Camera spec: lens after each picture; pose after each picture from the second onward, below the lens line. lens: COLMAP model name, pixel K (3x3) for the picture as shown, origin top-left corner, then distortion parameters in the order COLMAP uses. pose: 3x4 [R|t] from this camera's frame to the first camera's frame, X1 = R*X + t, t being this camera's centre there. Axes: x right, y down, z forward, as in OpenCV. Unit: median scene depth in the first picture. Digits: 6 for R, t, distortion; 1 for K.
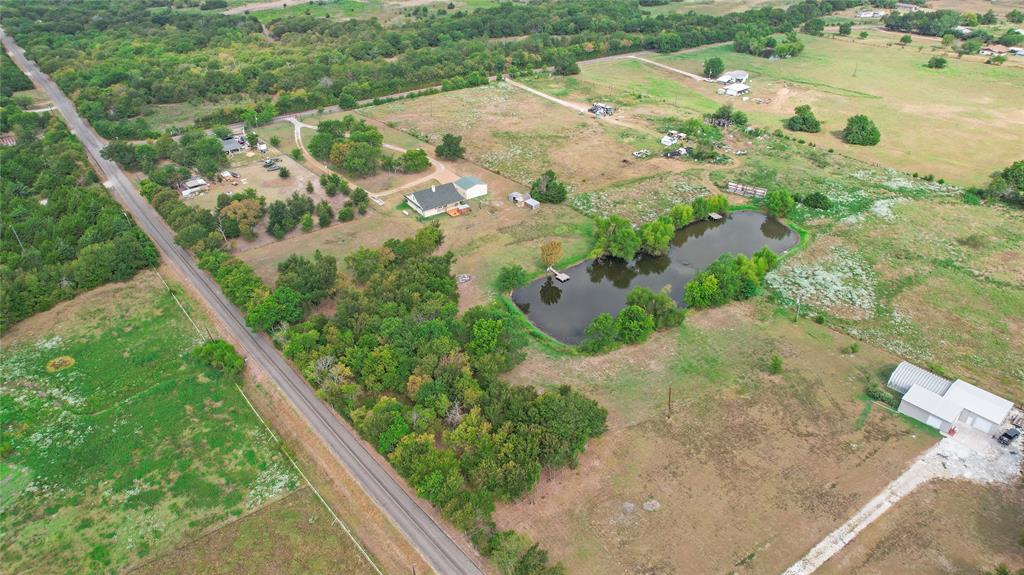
lens RADIAL K [[669.3, 0, 516.4], [0, 669.3, 286.2], [0, 0, 1]] dist [-0.052853, 0.027874]
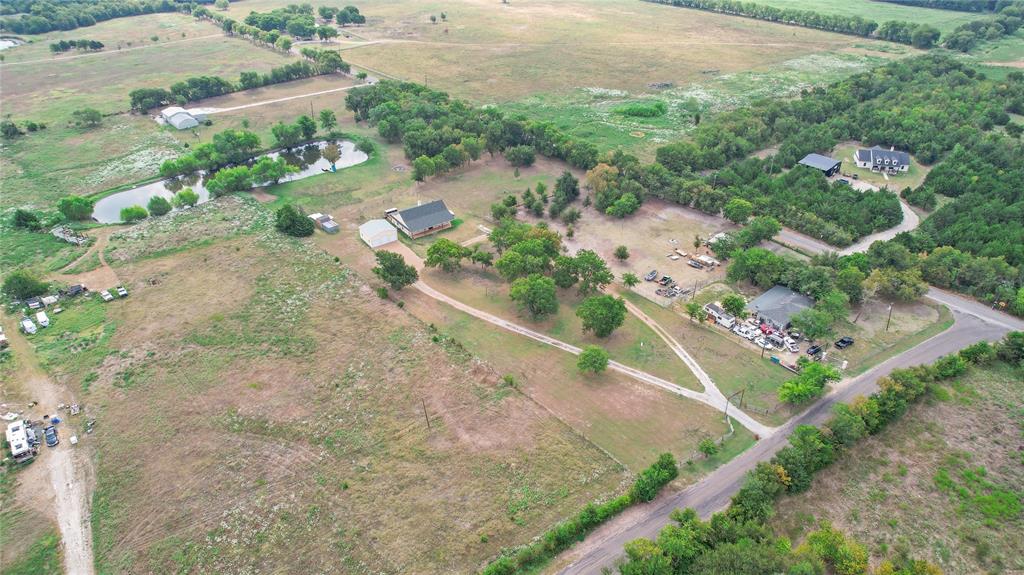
lens RADIAL K [[669.3, 0, 516.4], [0, 669.3, 286.2], [0, 0, 1]] dist [-0.052853, 0.027874]
pose [[-0.999649, 0.026106, -0.004414, -0.261319], [0.007249, 0.430207, 0.902701, -0.979359], [0.025465, 0.902353, -0.430245, 1.575621]]
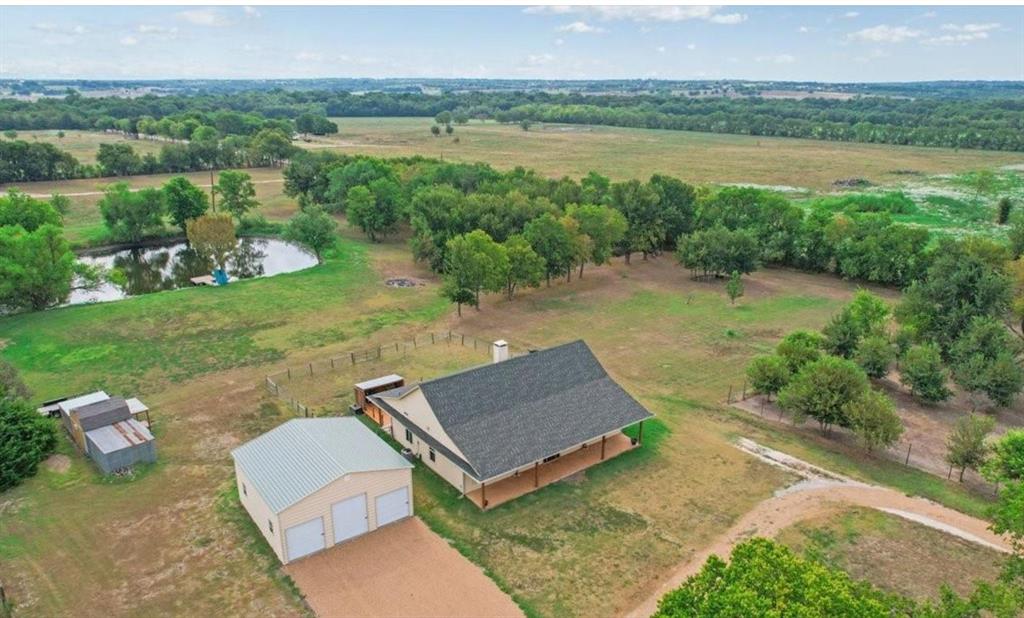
lens RADIAL K [[699.8, 0, 512.0], [0, 699.8, 309.0], [0, 0, 1]] dist [-0.067172, -0.000551]
pose [[-0.998948, 0.022005, -0.040230, -0.120752], [-0.016426, 0.647394, 0.761979, -0.348407], [0.042812, 0.761838, -0.646351, 1.190686]]
